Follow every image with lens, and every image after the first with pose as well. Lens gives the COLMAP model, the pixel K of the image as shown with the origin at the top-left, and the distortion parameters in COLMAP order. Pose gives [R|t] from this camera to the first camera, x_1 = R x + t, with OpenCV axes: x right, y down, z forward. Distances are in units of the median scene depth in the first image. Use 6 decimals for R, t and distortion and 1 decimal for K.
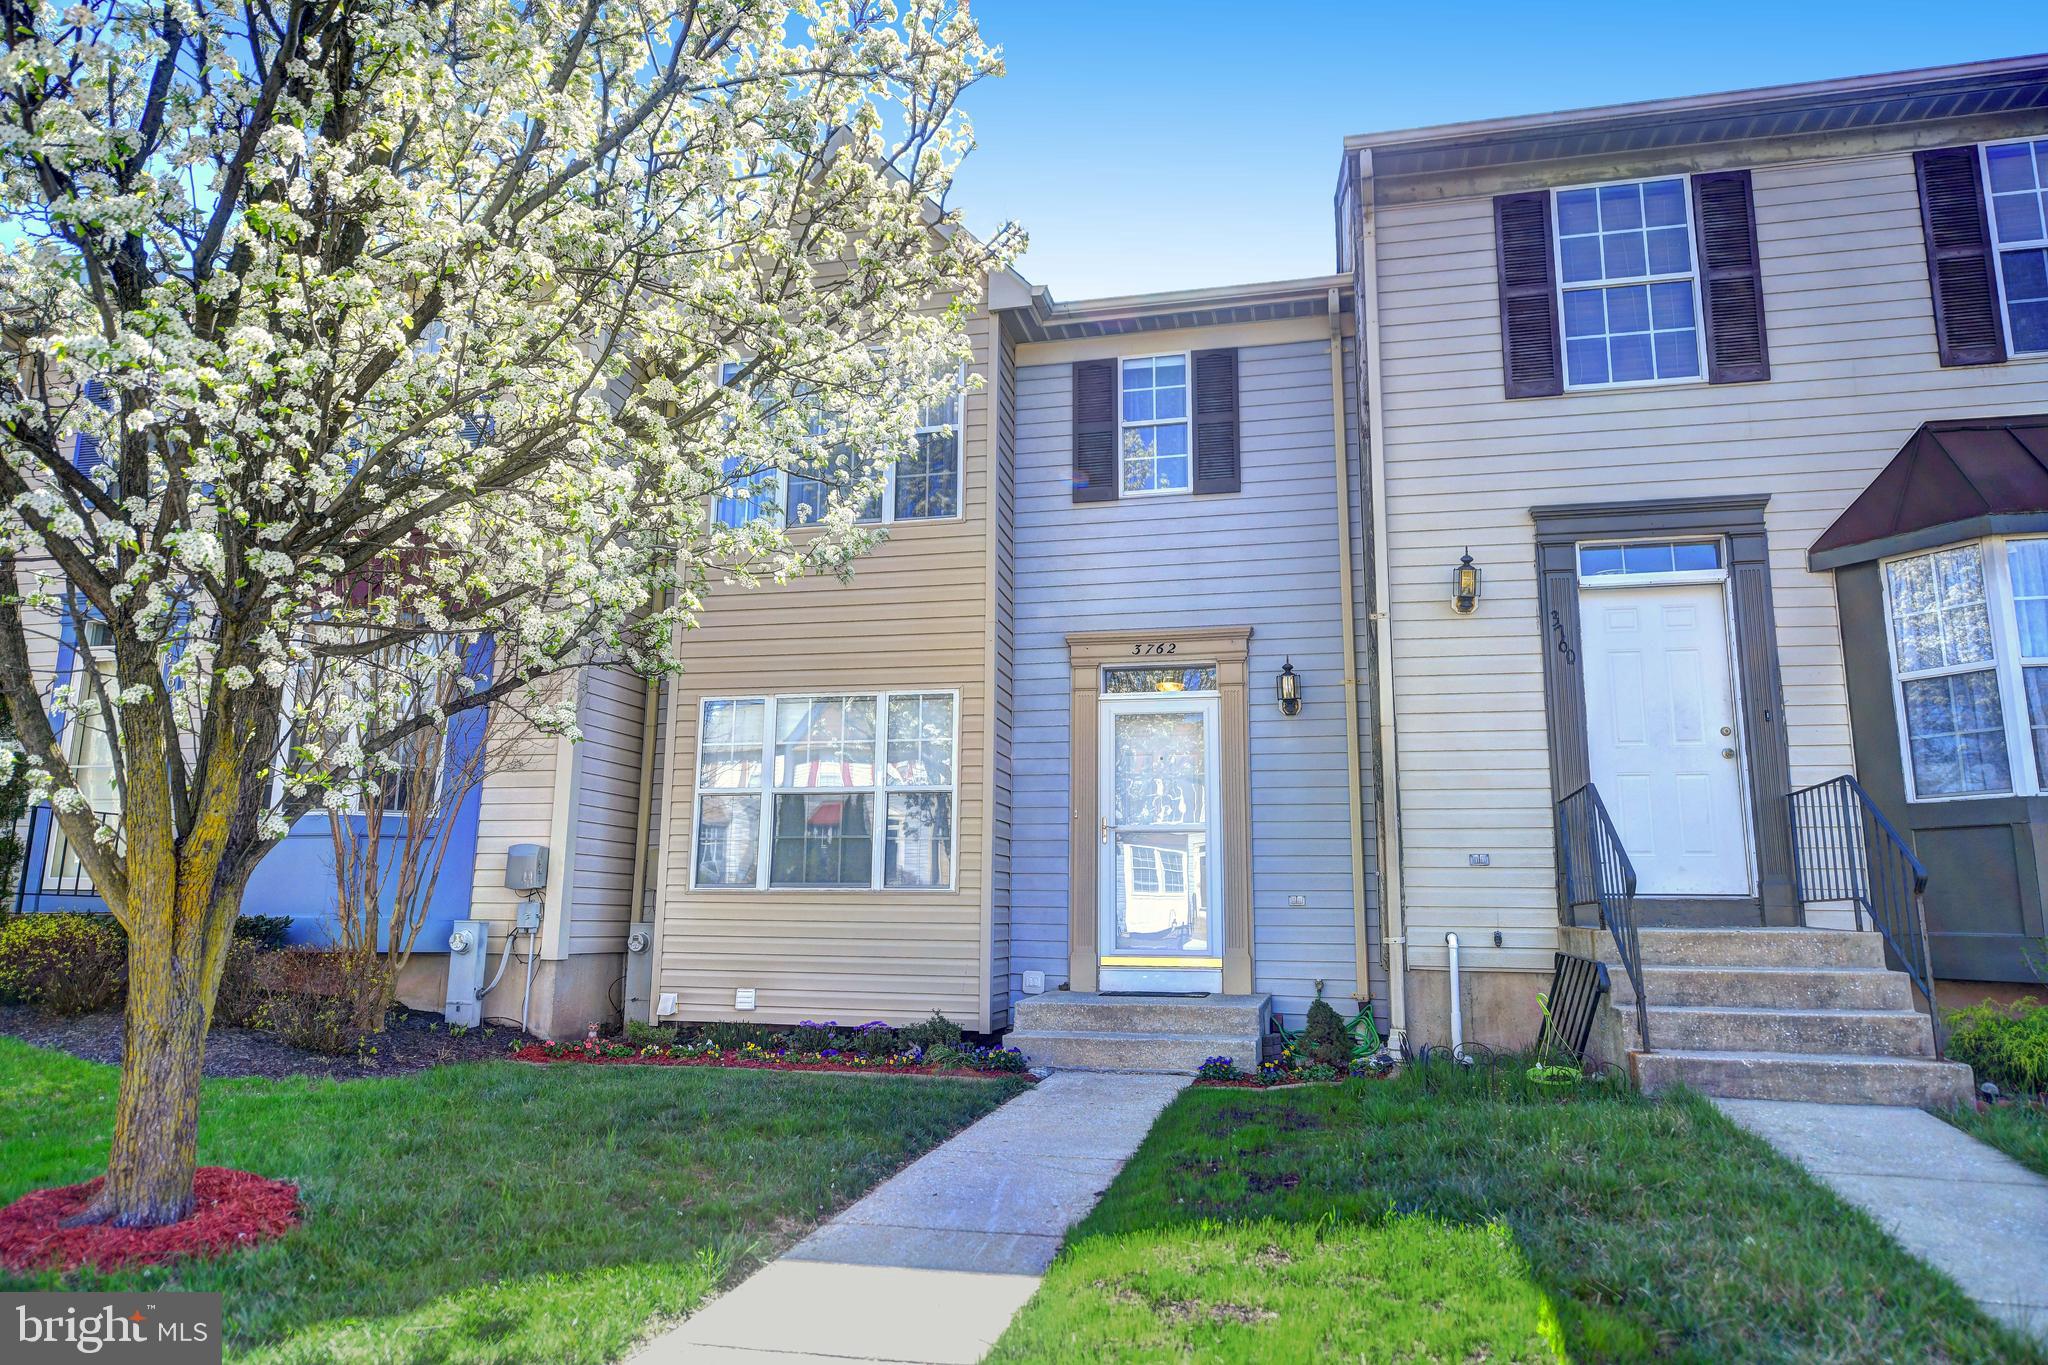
lens RADIAL K [[1232.4, 0, 1020.6], [0, 1232.4, 676.1], [0, 0, 1]] dist [0.008437, 0.000820]
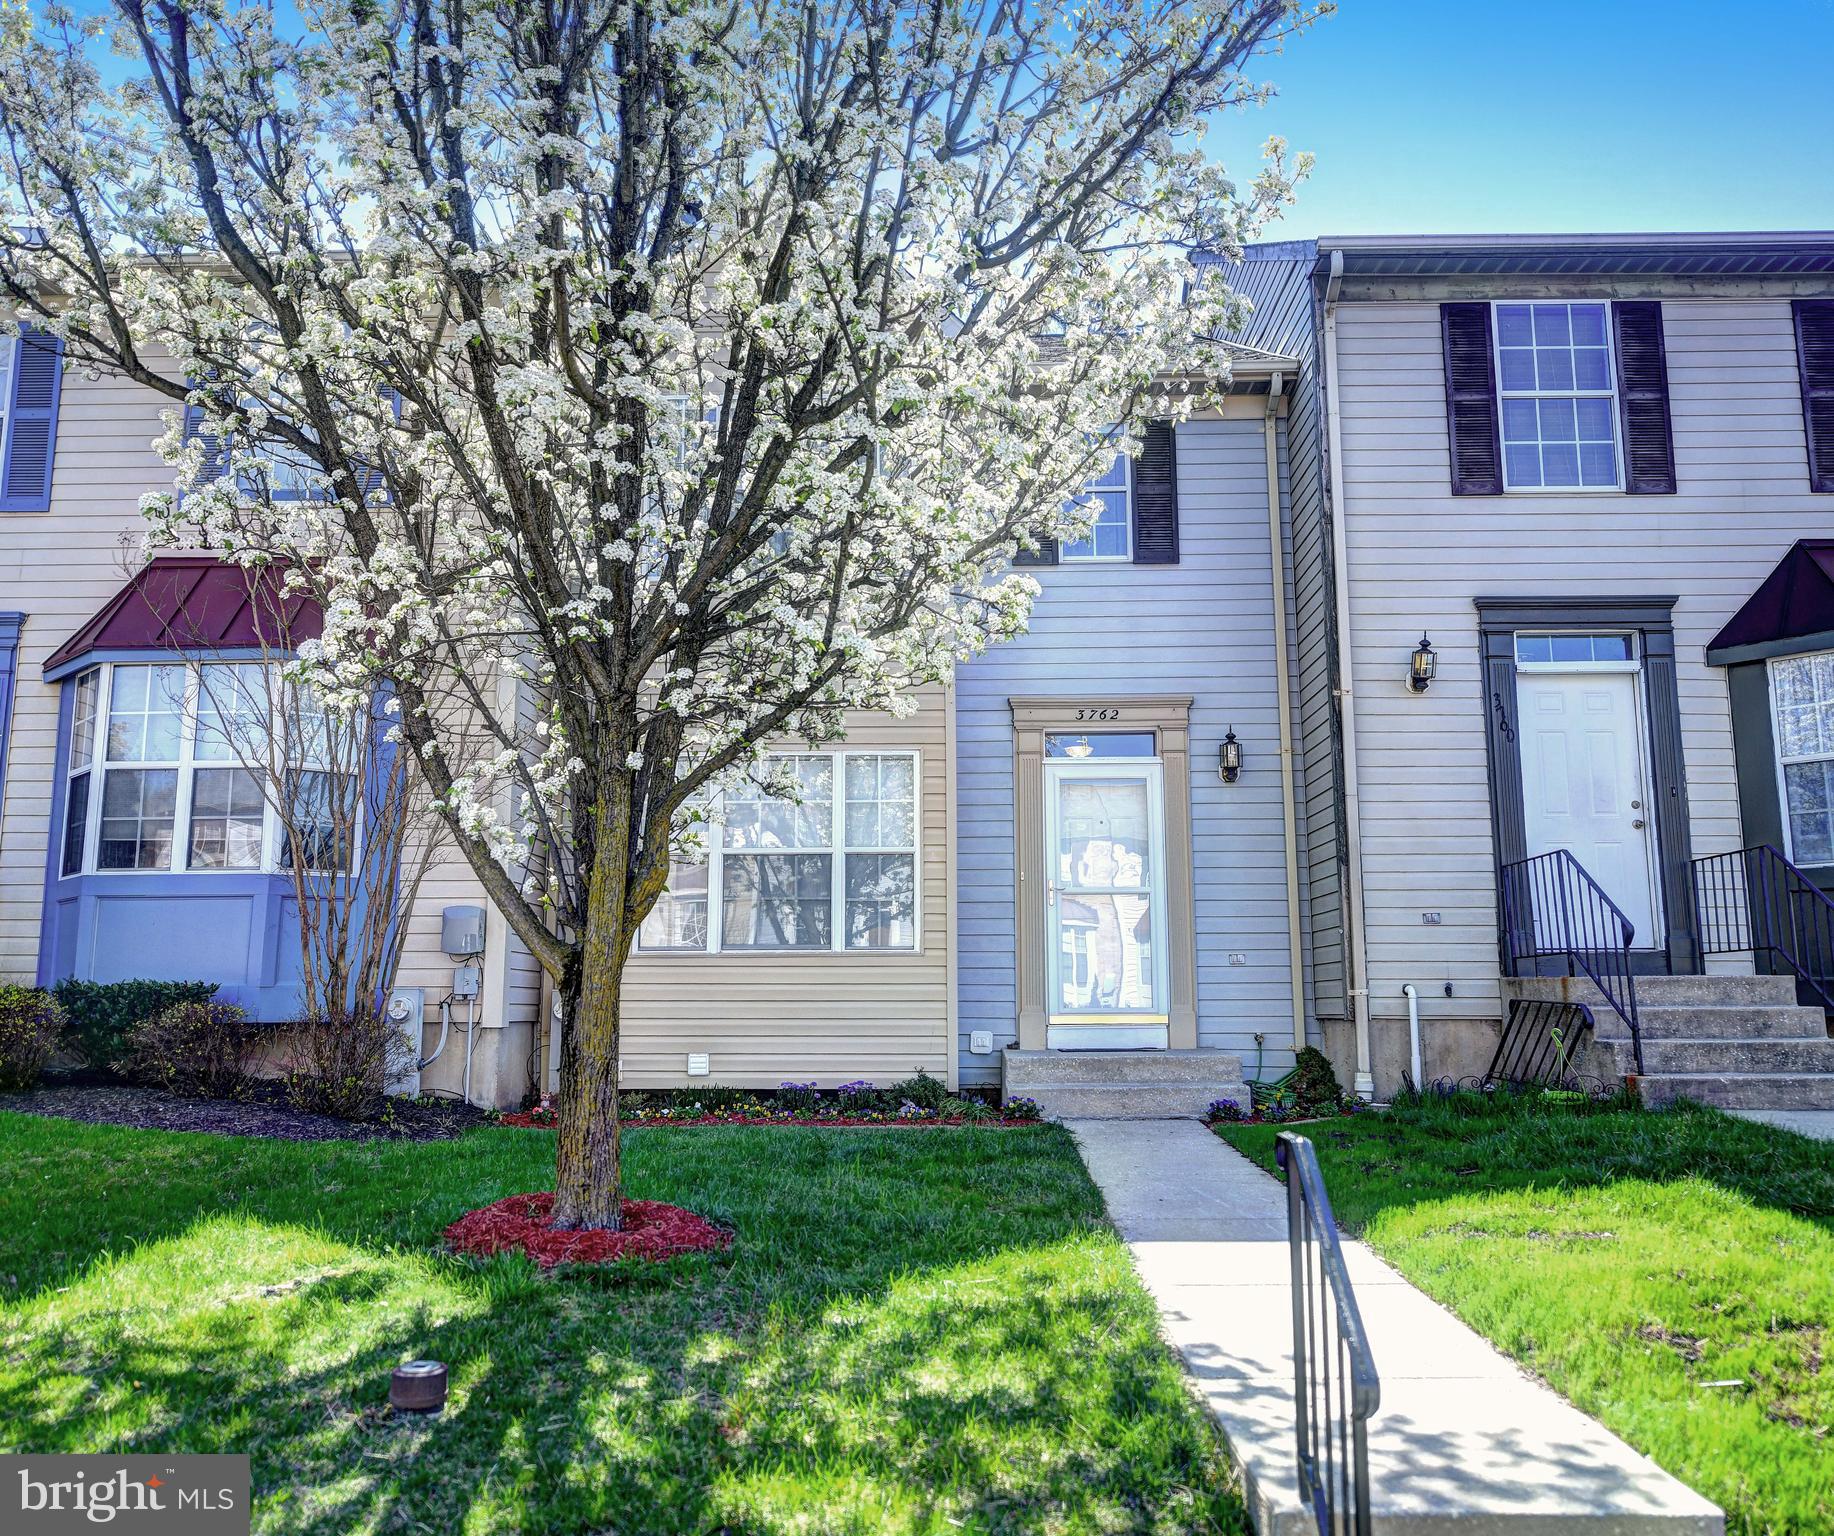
lens RADIAL K [[1413.8, 0, 917.2], [0, 1413.8, 758.5], [0, 0, 1]] dist [0.005265, 0.005872]
pose [[0.981323, 0.019406, 0.191385, -0.300999], [-0.024378, 0.999423, 0.023661, -0.011426], [-0.190815, -0.027885, 0.981230, -0.135488]]
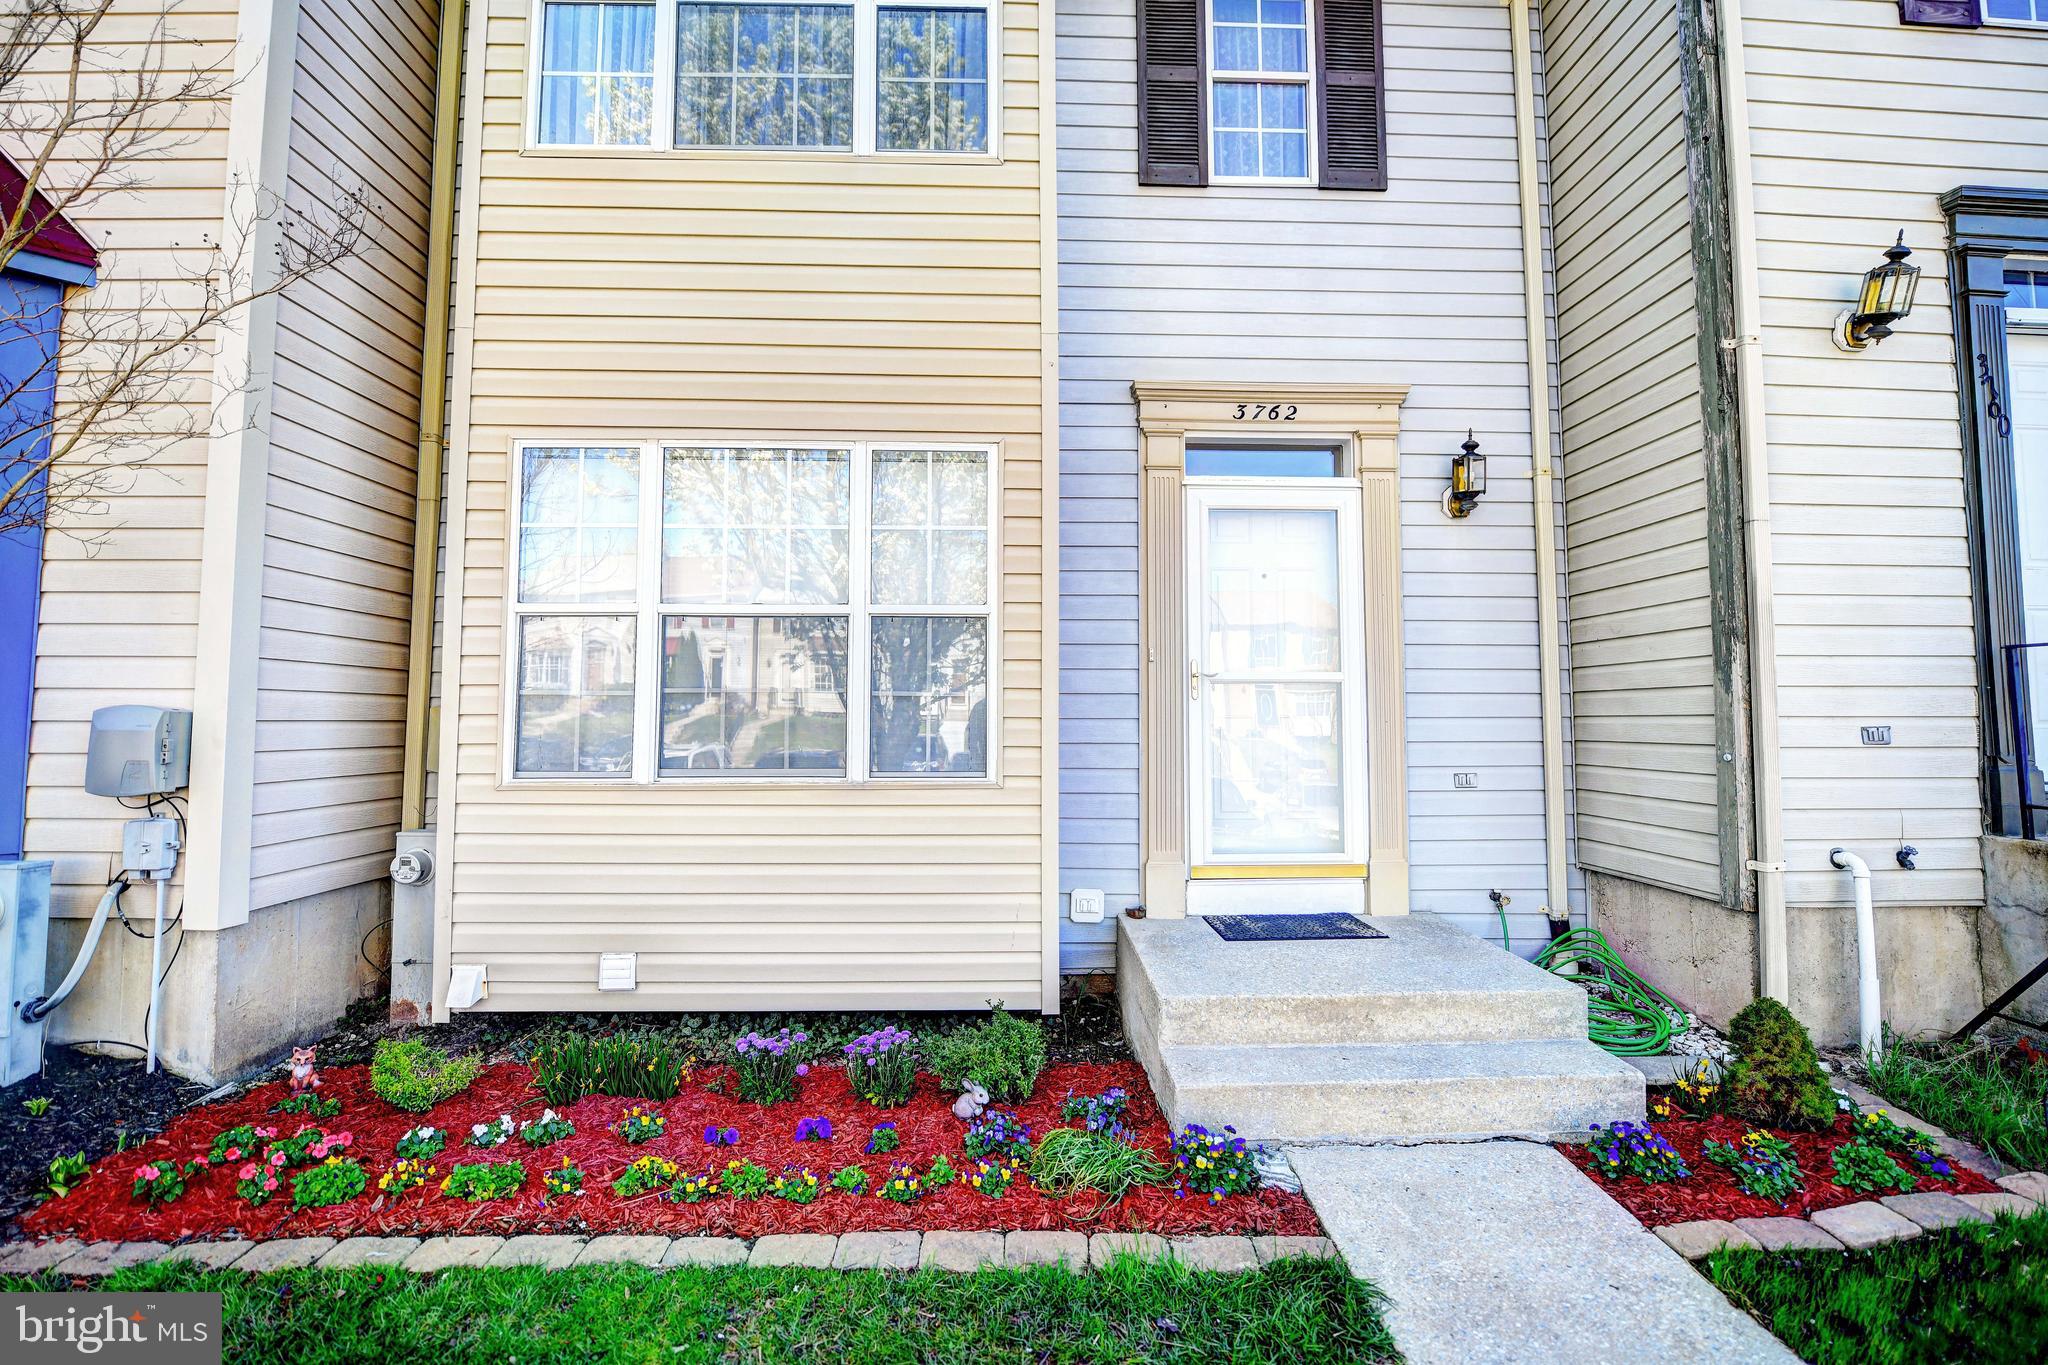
lens RADIAL K [[882.0, 0, 1045.2], [0, 882.0, 662.8], [0, 0, 1]] dist [-0.013678, -0.000757]
pose [[0.965665, 0.006883, 0.259700, -0.152896], [-0.040810, 0.991257, 0.125476, 0.067498], [-0.256566, -0.131766, 0.957503, 0.639316]]
